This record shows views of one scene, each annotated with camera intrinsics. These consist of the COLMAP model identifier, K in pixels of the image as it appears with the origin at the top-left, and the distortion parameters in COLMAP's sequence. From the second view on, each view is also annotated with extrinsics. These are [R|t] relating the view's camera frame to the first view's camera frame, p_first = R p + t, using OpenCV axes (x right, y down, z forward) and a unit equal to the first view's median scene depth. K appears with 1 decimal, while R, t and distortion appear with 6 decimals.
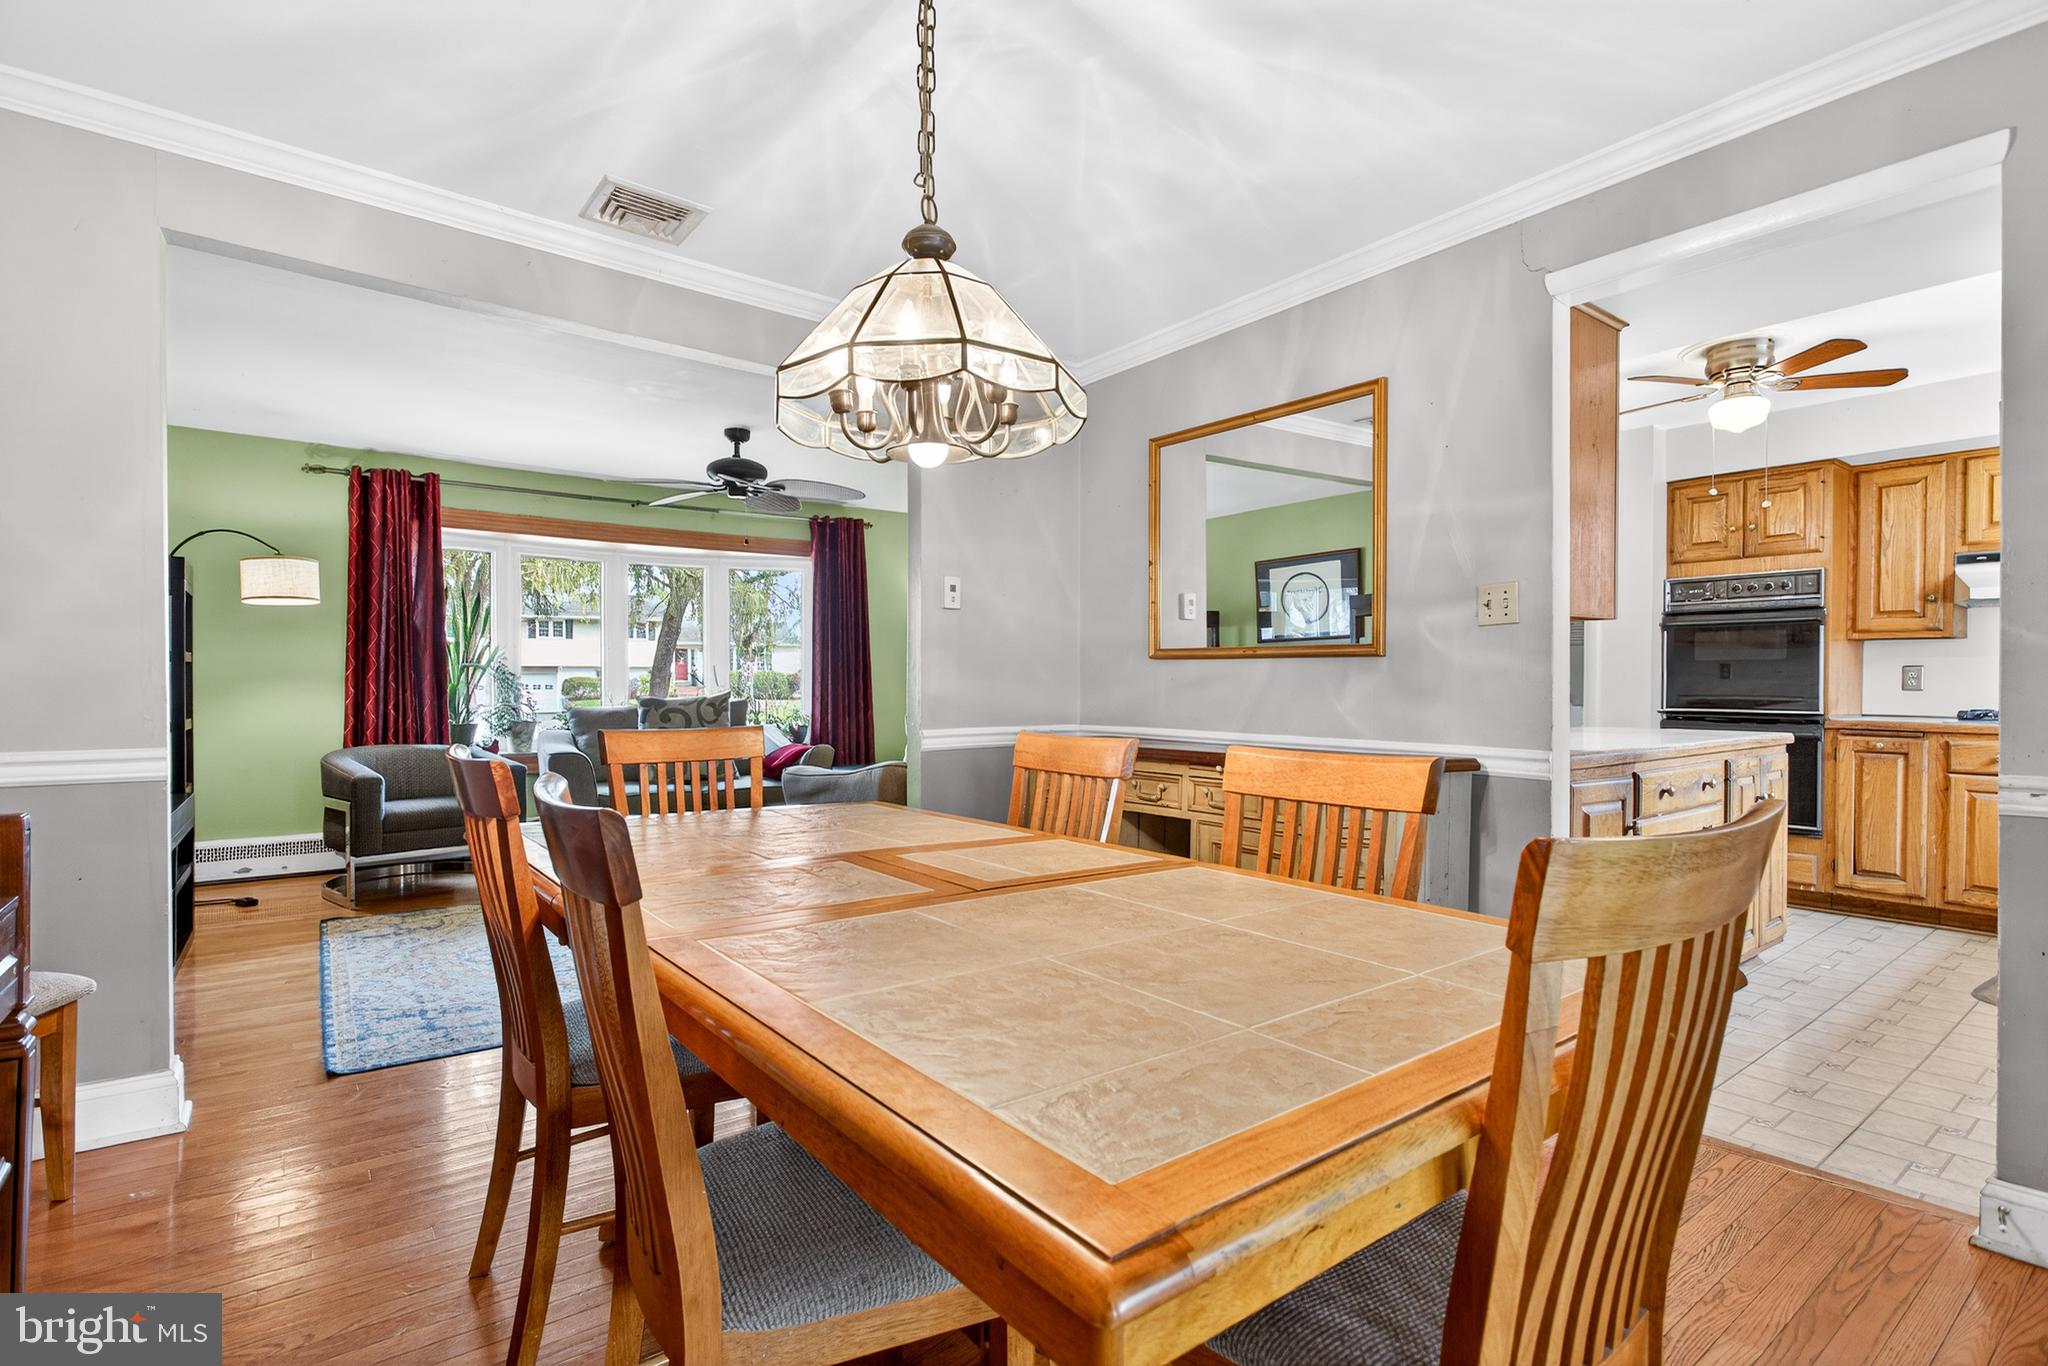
lens RADIAL K [[970.0, 0, 1024.0], [0, 970.0, 683.0], [0, 0, 1]] dist [0.000629, 0.000216]
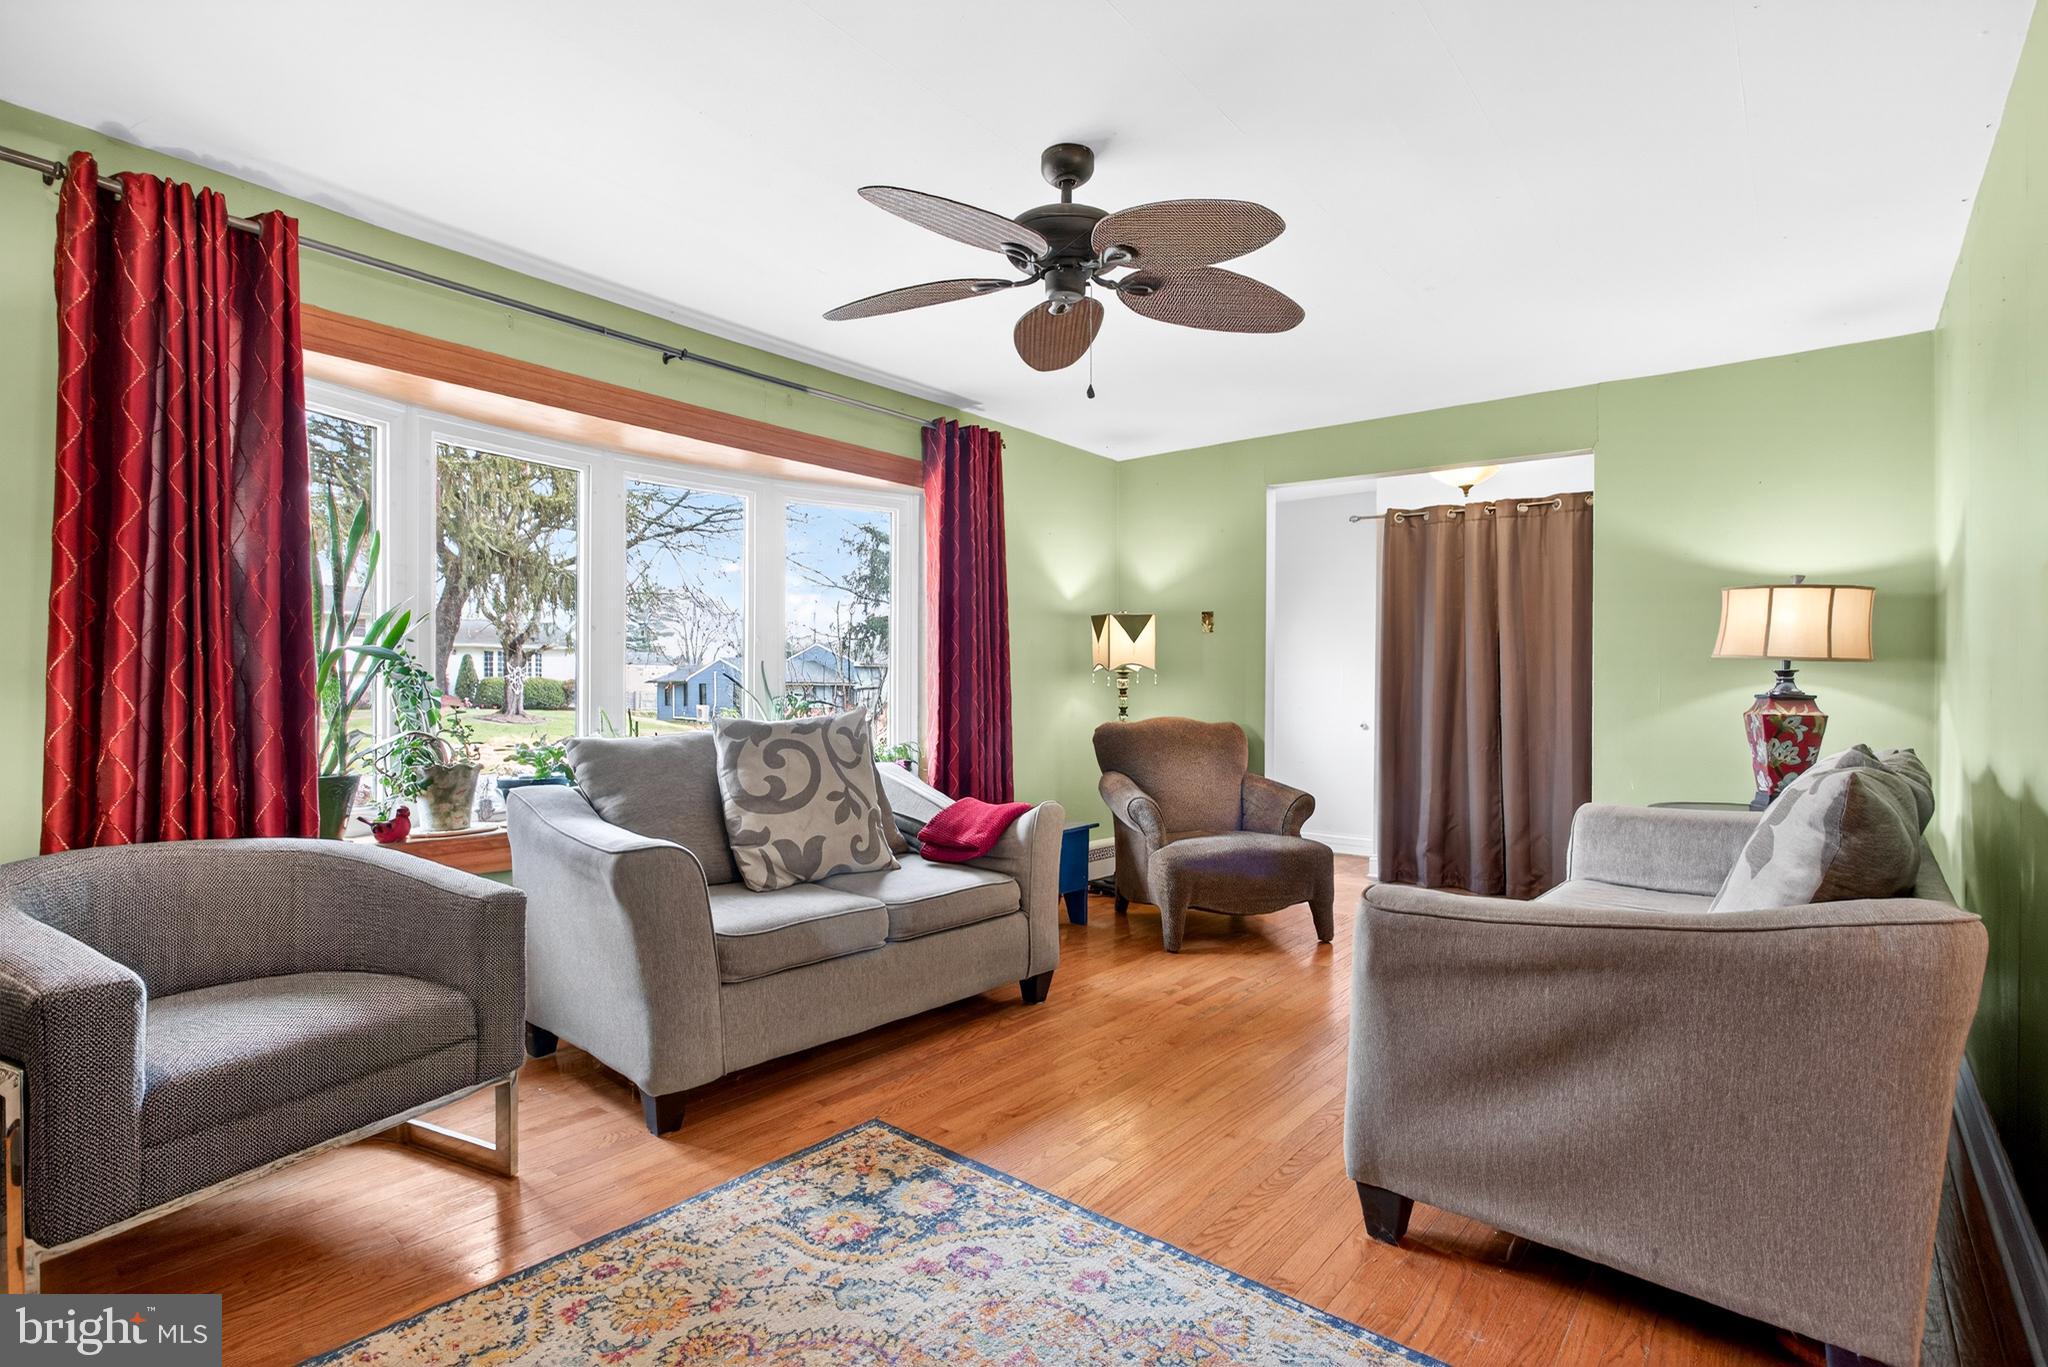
lens RADIAL K [[970.0, 0, 1024.0], [0, 970.0, 683.5], [0, 0, 1]] dist [0.000629, 0.000216]
pose [[0.976458, 0.006033, 0.215622, -0.374393], [-0.003908, 0.999940, -0.010279, 0.000820], [-0.215671, 0.009194, 0.976423, 0.498750]]
